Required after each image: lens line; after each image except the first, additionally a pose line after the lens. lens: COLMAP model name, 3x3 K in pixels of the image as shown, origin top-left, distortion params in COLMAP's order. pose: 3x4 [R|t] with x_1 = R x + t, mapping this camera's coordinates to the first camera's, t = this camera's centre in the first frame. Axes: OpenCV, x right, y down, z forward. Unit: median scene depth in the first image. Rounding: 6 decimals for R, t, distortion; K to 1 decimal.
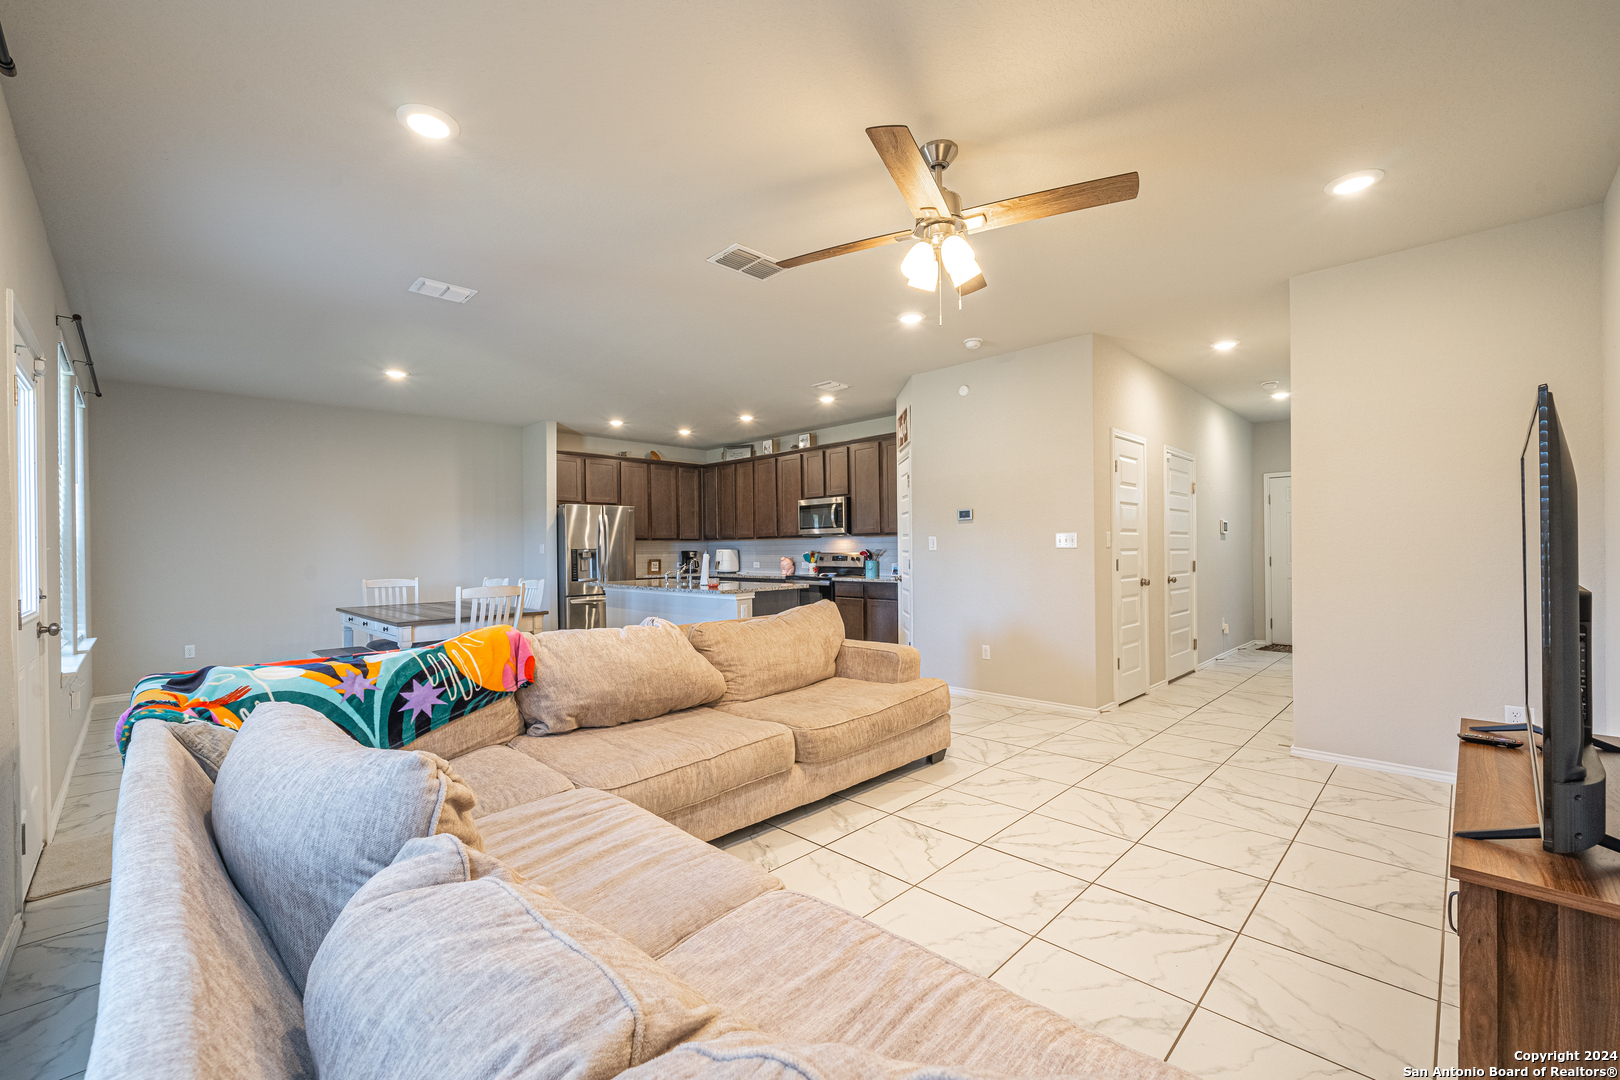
lens RADIAL K [[667.3, 0, 805.7], [0, 667.3, 549.5], [0, 0, 1]] dist [-0.002172, -0.000259]
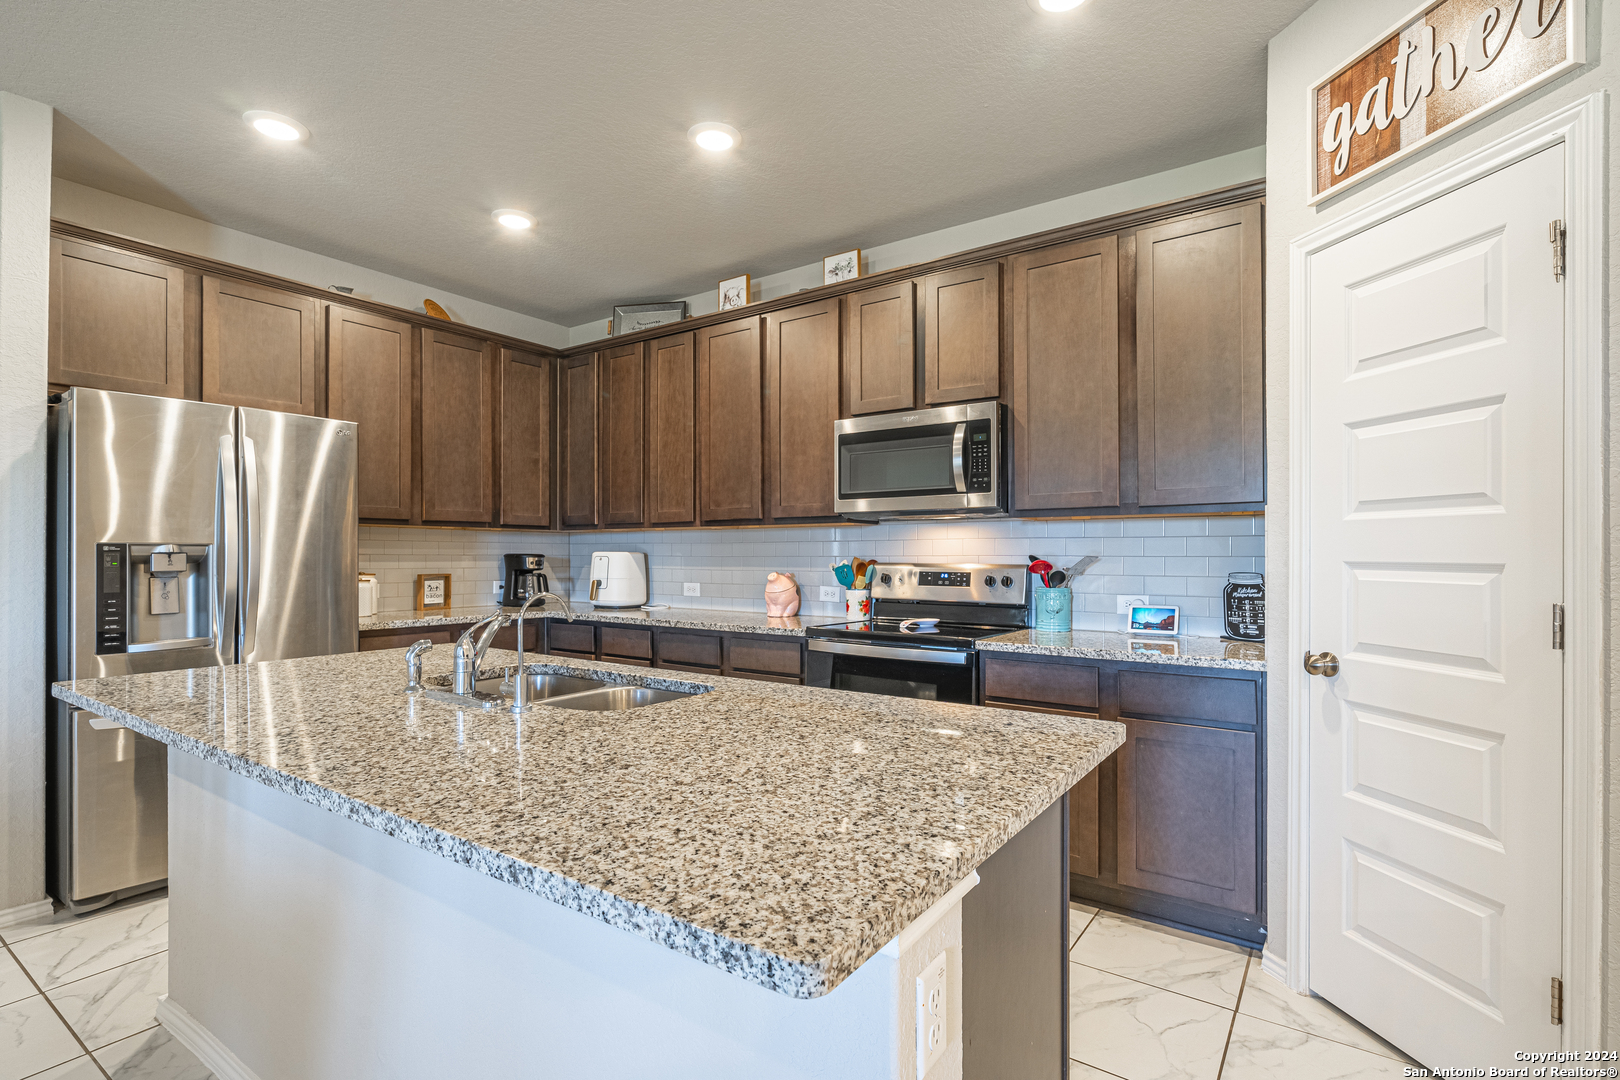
lens RADIAL K [[776.1, 0, 808.5], [0, 776.1, 551.3], [0, 0, 1]] dist [0.001310, 0.000747]
pose [[0.984953, 0.013049, 0.172329, -0.096568], [-0.012241, 0.999909, -0.005754, 0.001134], [-0.172388, 0.003557, 0.985023, 0.570410]]
